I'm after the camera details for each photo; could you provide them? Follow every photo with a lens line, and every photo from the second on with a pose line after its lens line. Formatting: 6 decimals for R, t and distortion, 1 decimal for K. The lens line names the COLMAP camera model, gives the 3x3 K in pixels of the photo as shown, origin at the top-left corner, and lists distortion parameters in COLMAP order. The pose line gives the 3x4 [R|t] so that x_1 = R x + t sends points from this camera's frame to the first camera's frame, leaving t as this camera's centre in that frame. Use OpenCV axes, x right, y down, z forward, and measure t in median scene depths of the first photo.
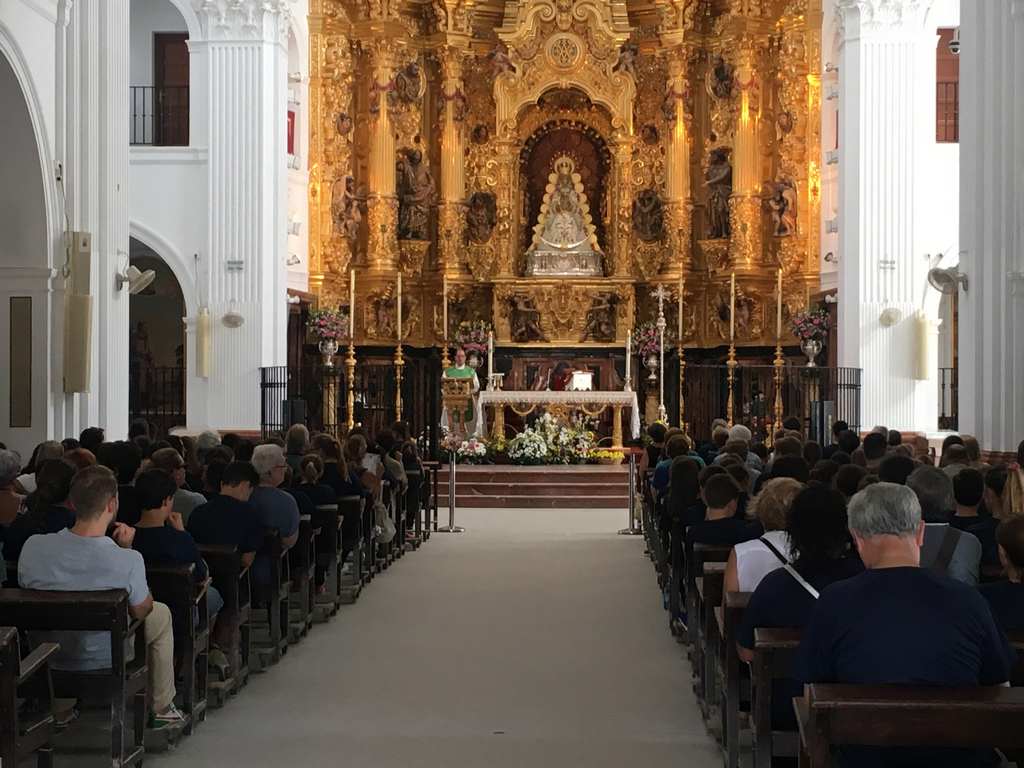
lens RADIAL K [[1859.0, 0, 515.0], [0, 1859.0, 385.0], [0, 0, 1]] dist [0.018729, 0.000000]
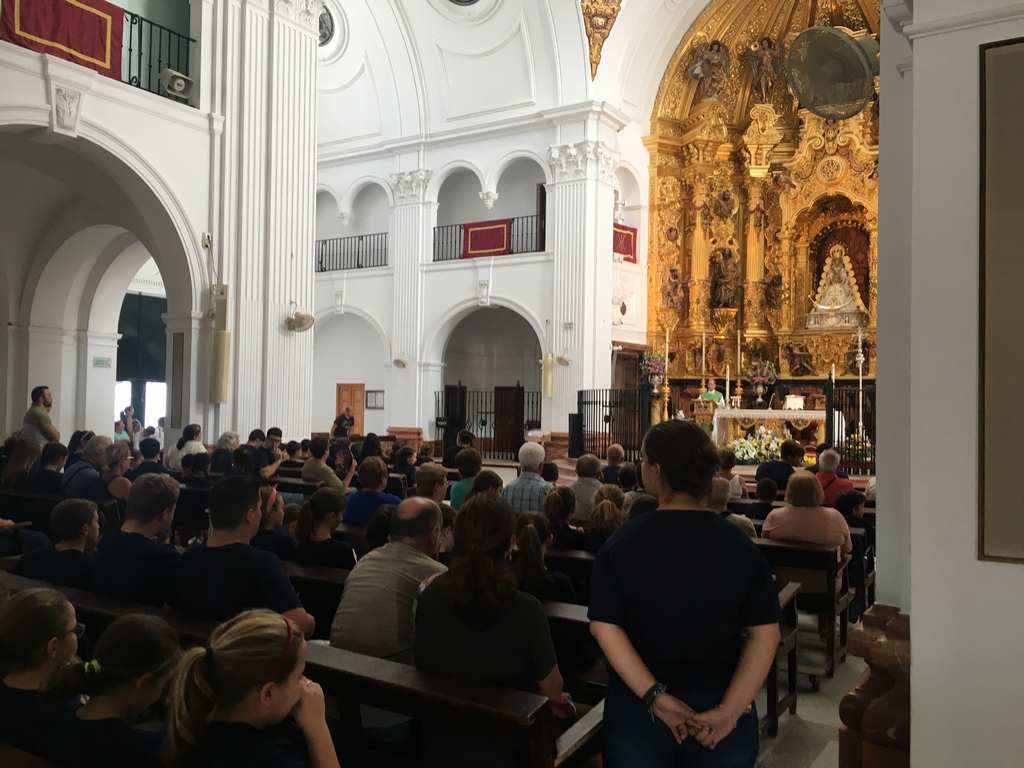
lens RADIAL K [[862.4, 0, 512.1], [0, 862.4, 386.6], [0, 0, 1]] dist [0.046644, -0.028235]
pose [[0.863965, 0.000143, -0.503551, 0.150652], [-0.012009, 0.999721, -0.020321, 0.001195], [0.503408, 0.023604, 0.863726, 0.317193]]
